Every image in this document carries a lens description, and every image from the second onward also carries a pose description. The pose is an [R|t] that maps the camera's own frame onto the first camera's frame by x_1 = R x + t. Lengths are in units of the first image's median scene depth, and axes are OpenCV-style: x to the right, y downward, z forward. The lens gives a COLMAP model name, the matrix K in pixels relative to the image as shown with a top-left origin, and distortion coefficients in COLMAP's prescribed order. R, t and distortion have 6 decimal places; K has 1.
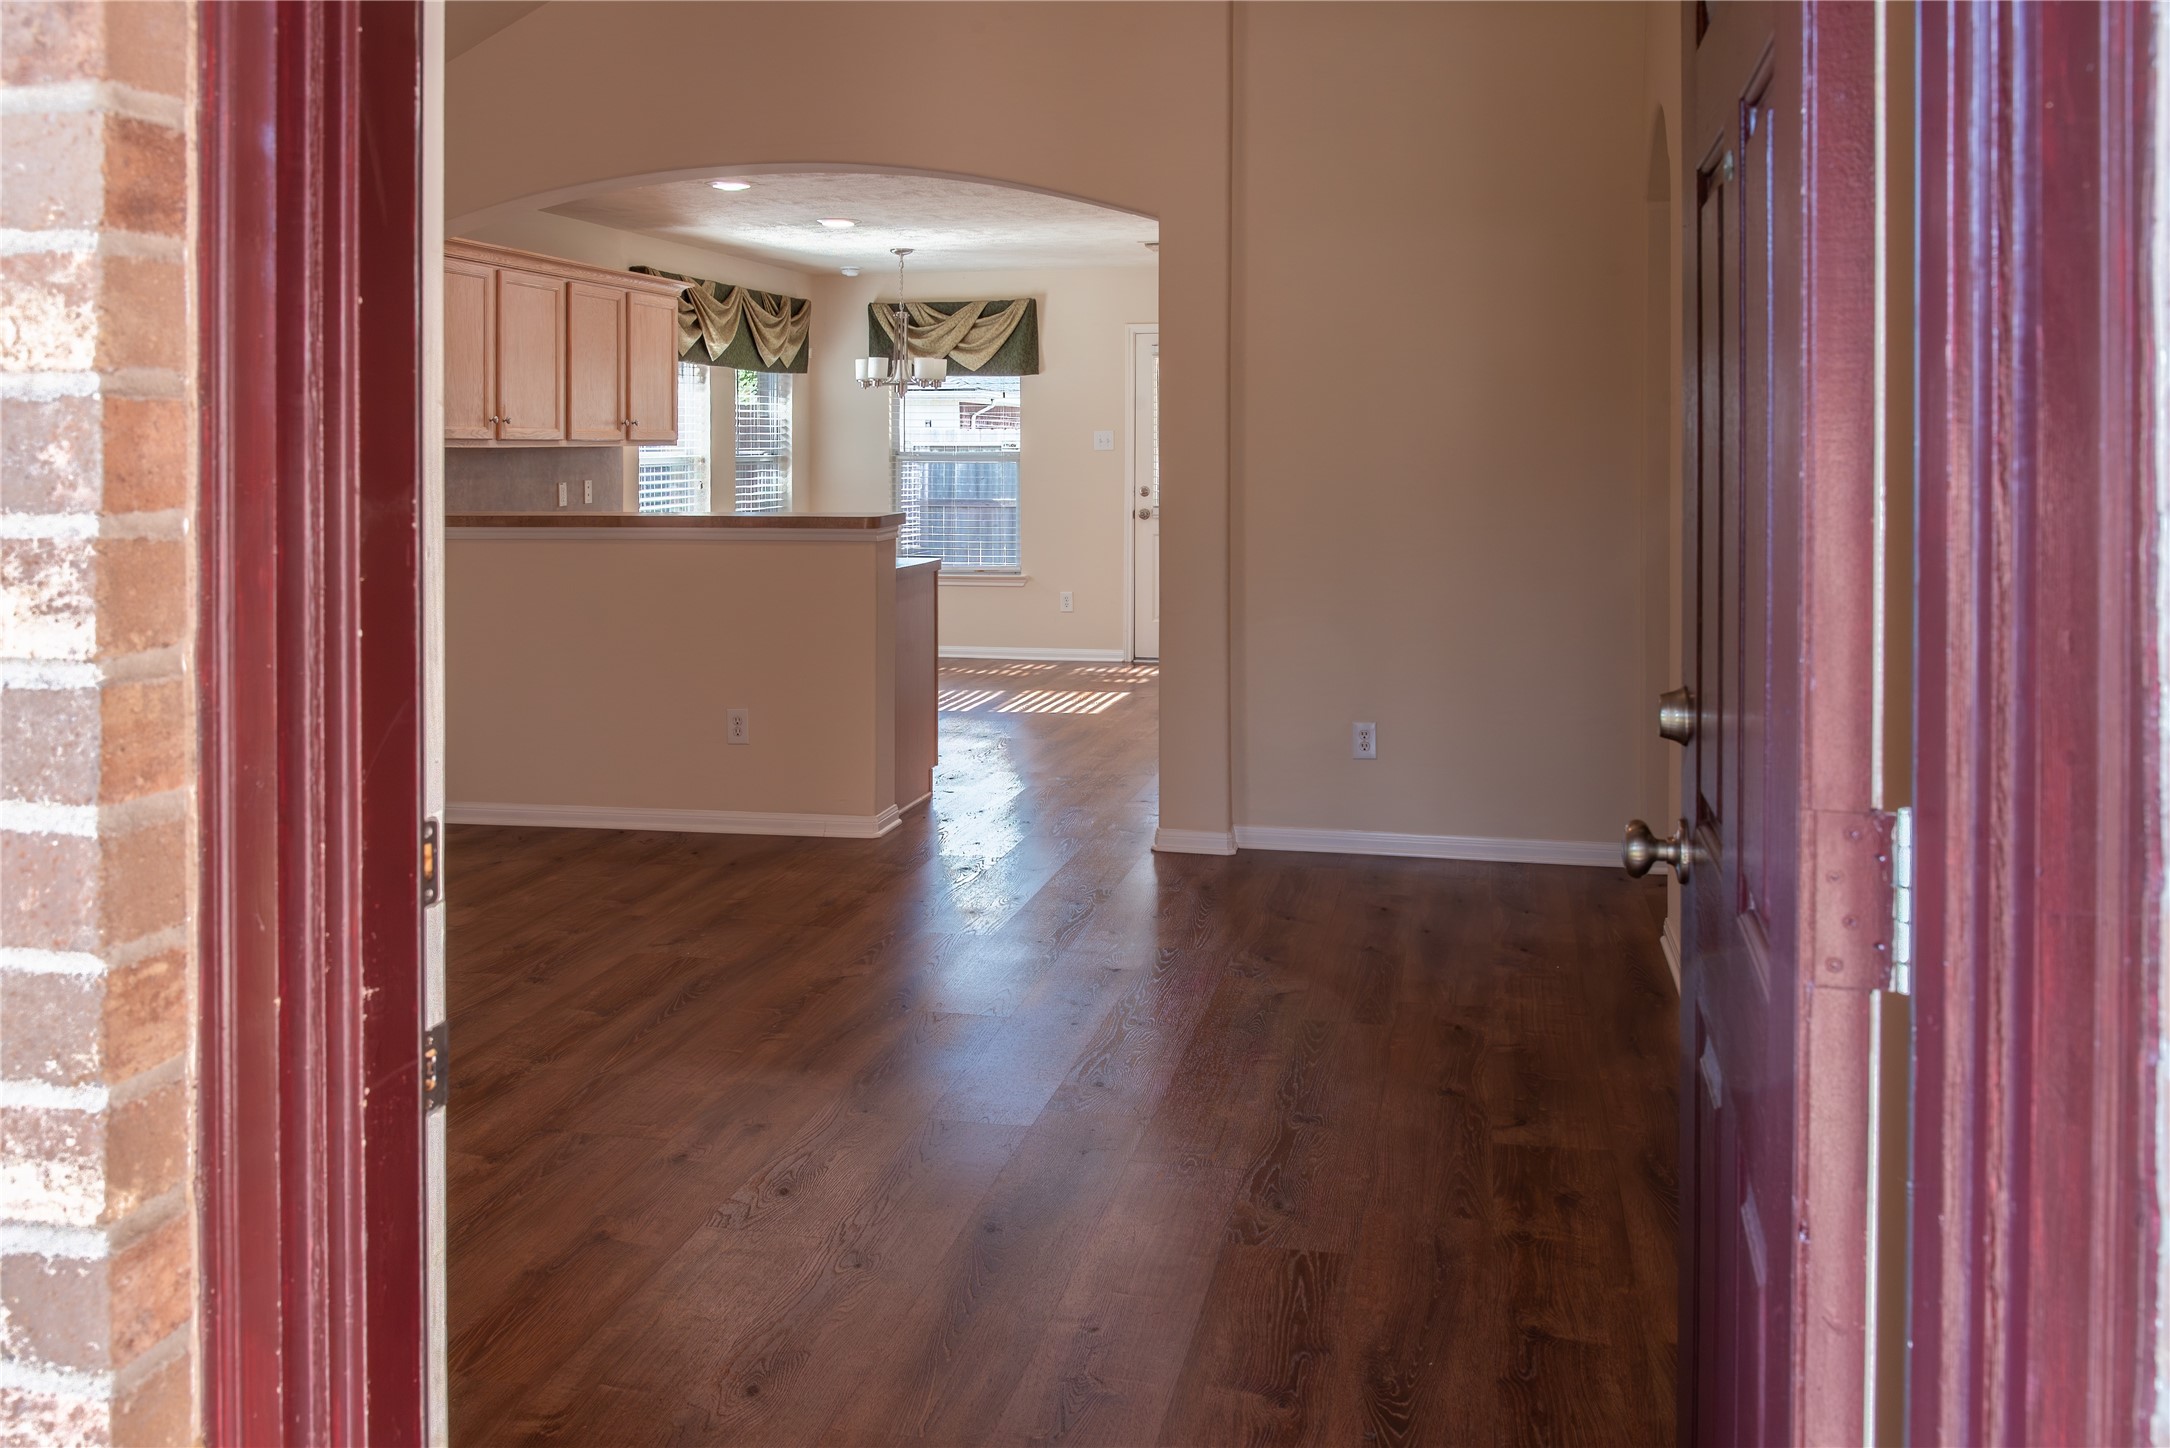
lens RADIAL K [[1993.0, 0, 1078.4], [0, 1993.0, 567.2], [0, 0, 1]] dist [0.005259, 0.011624]
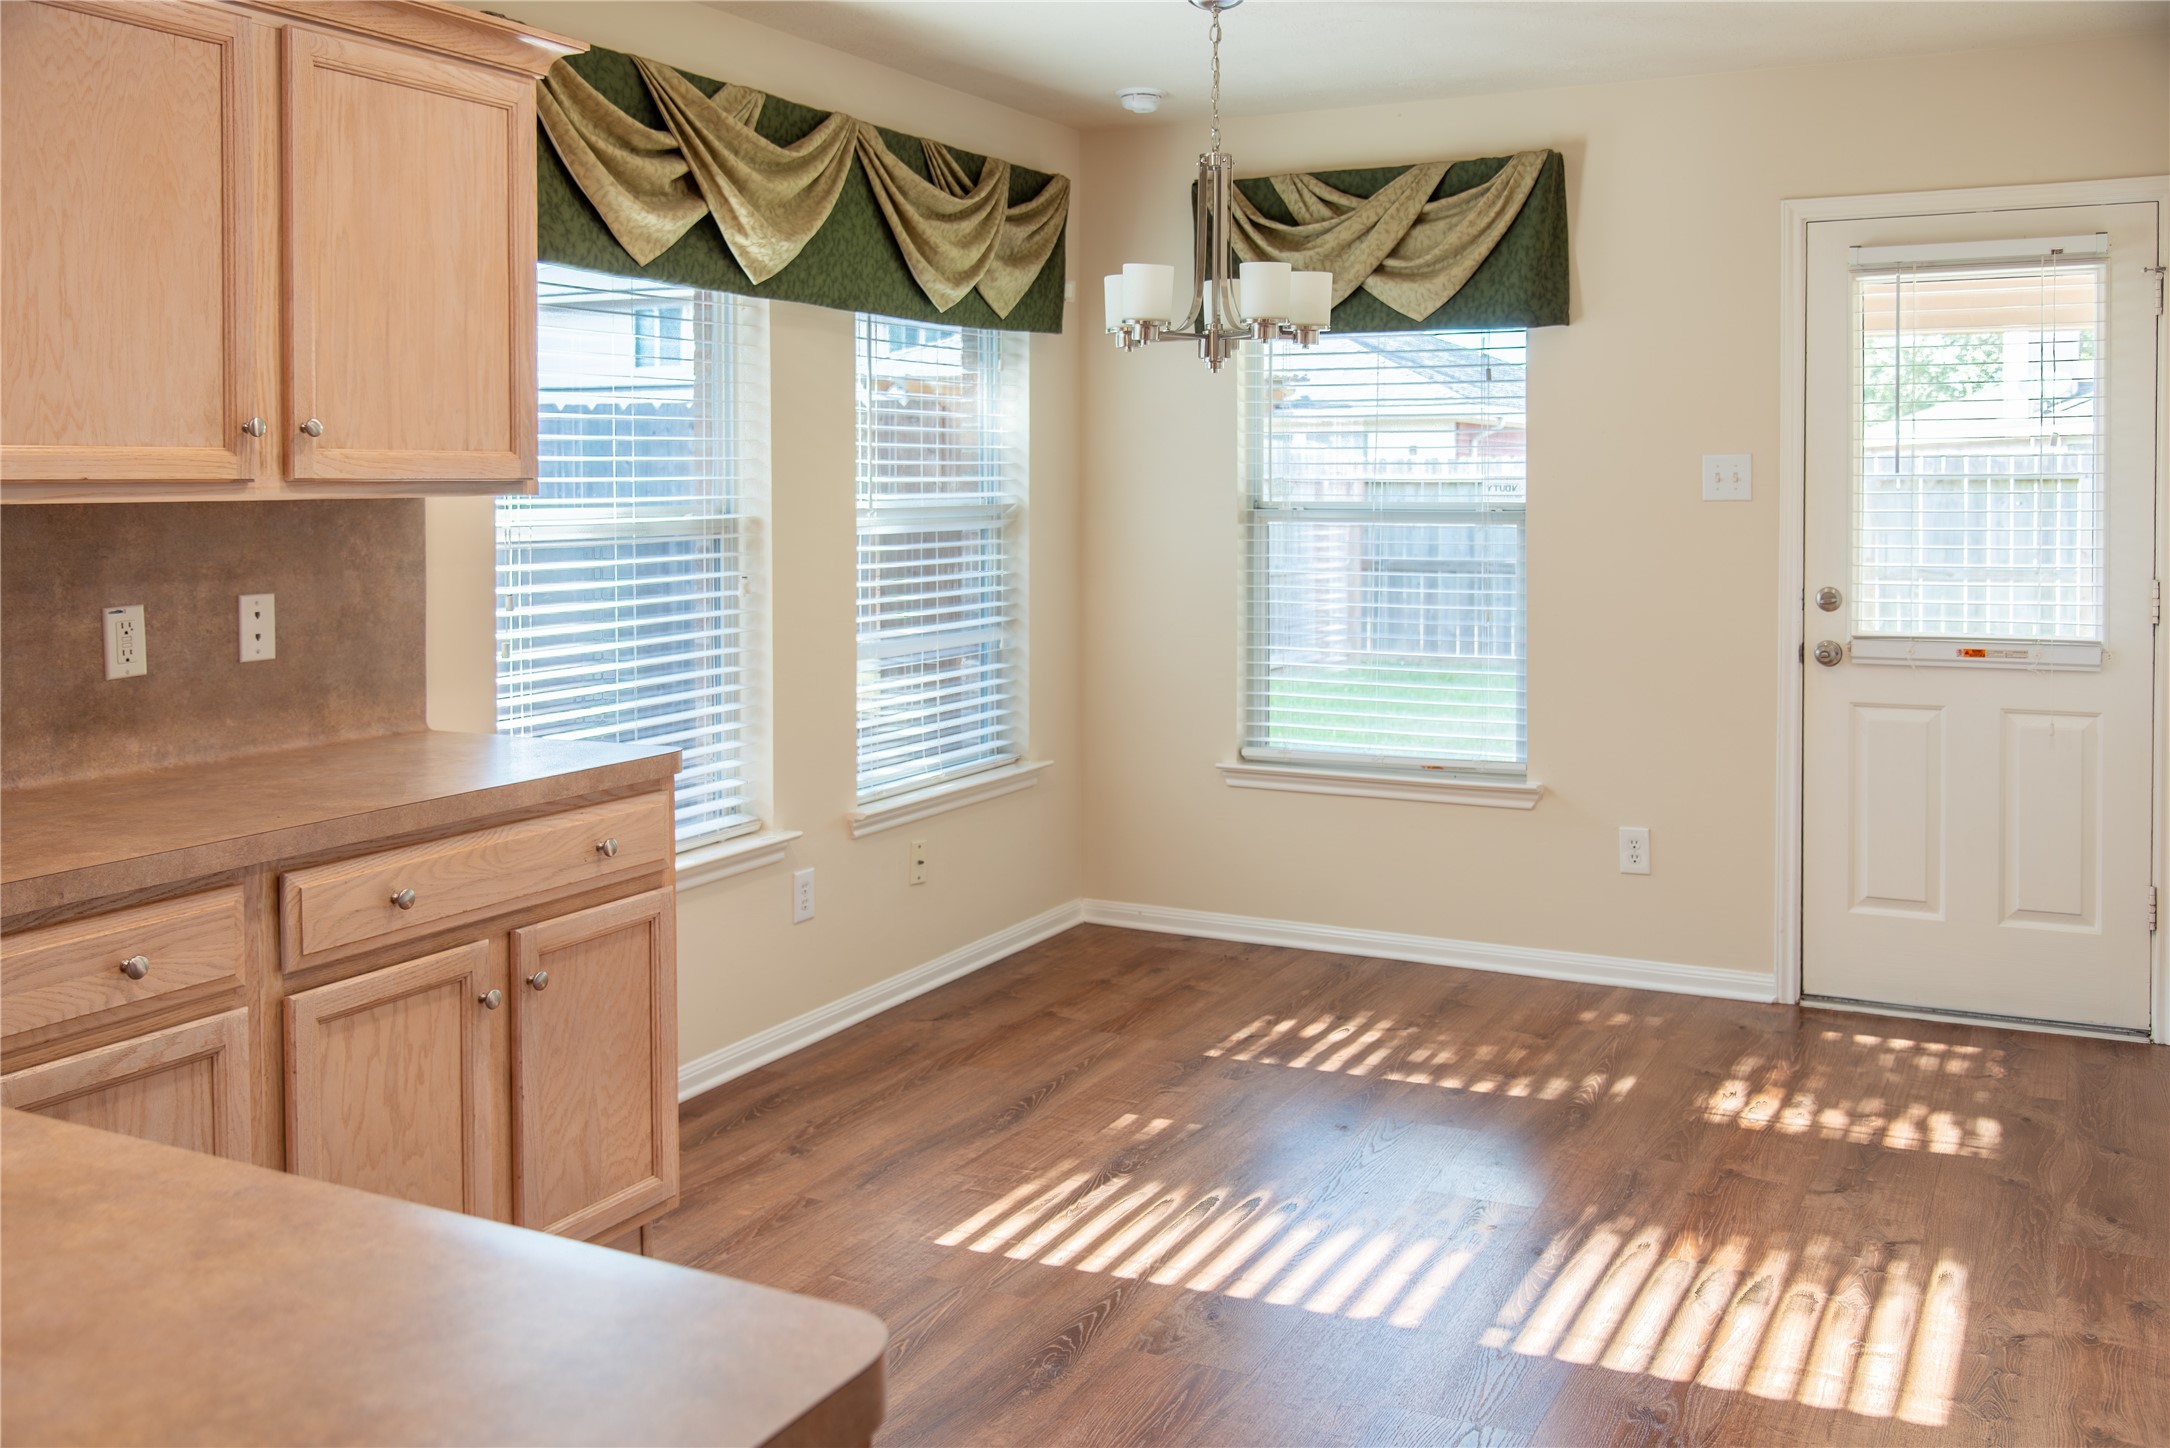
lens RADIAL K [[2169.0, 0, 1095.3], [0, 2169.0, 520.5], [0, 0, 1]] dist [-0.000457, 0.000929]
pose [[0.973348, 0.003858, -0.229300, -0.015996], [-0.013412, 0.999105, -0.040121, -0.045843], [0.228940, 0.042127, 0.972529, 0.702015]]
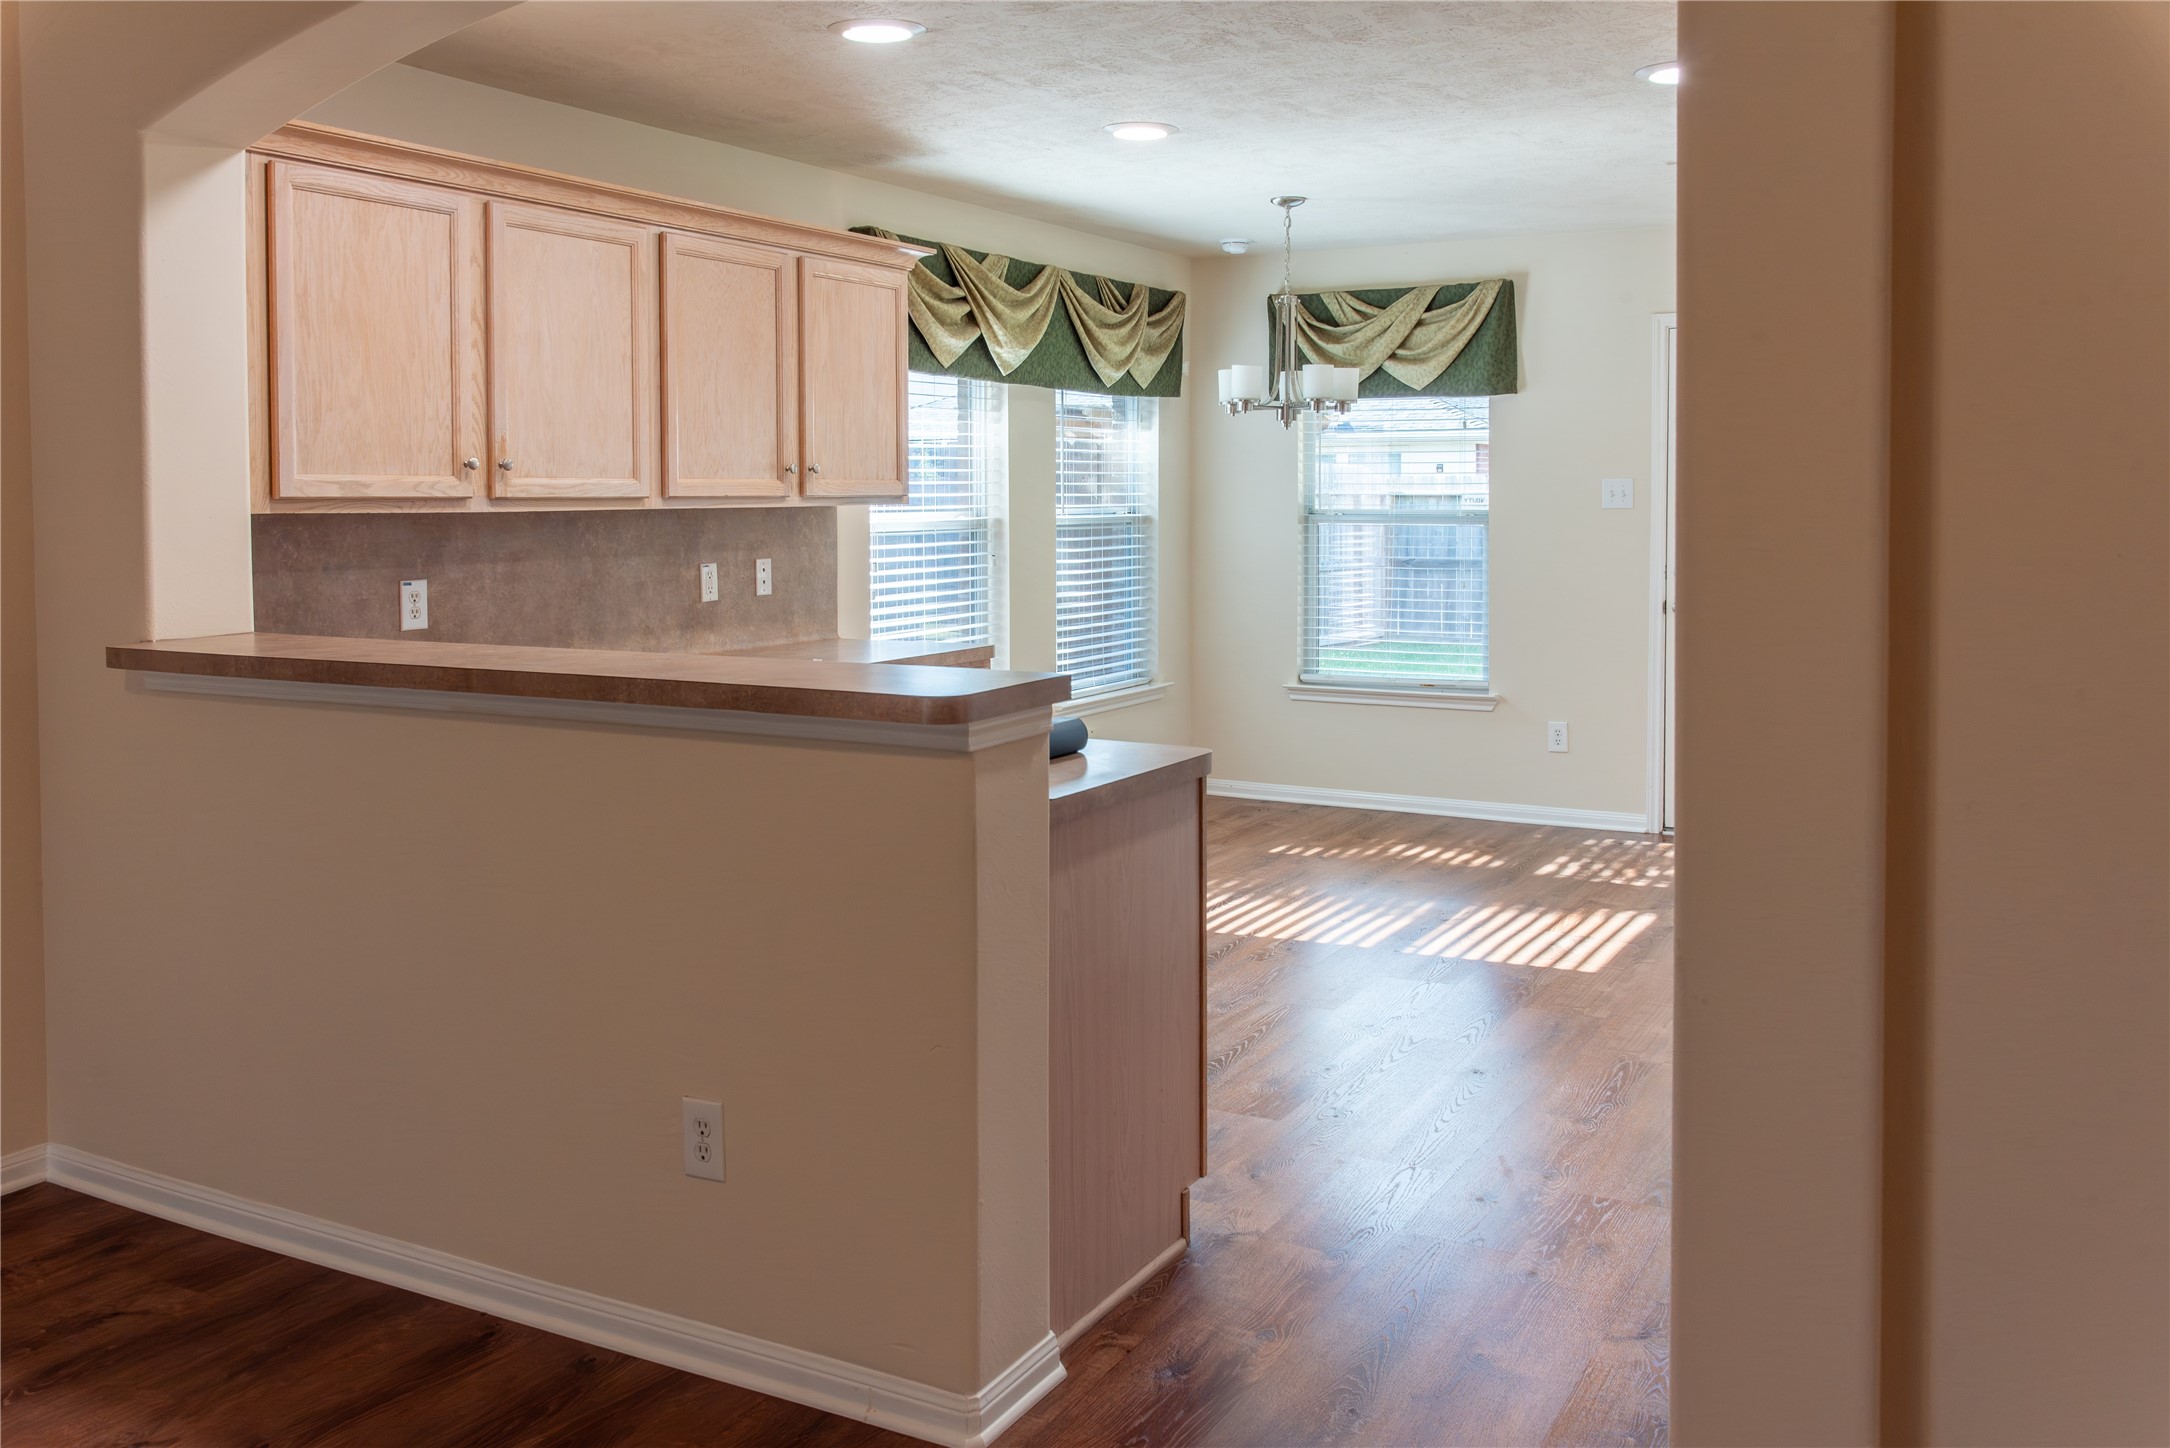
lens RADIAL K [[1993.0, 0, 1078.4], [0, 1993.0, 567.2], [0, 0, 1]] dist [0.005259, 0.011624]
pose [[0.963834, 0.008921, -0.266355, 0.022591], [-0.015107, 0.999661, -0.021186, -0.030776], [0.266076, 0.024444, 0.963642, 0.438435]]
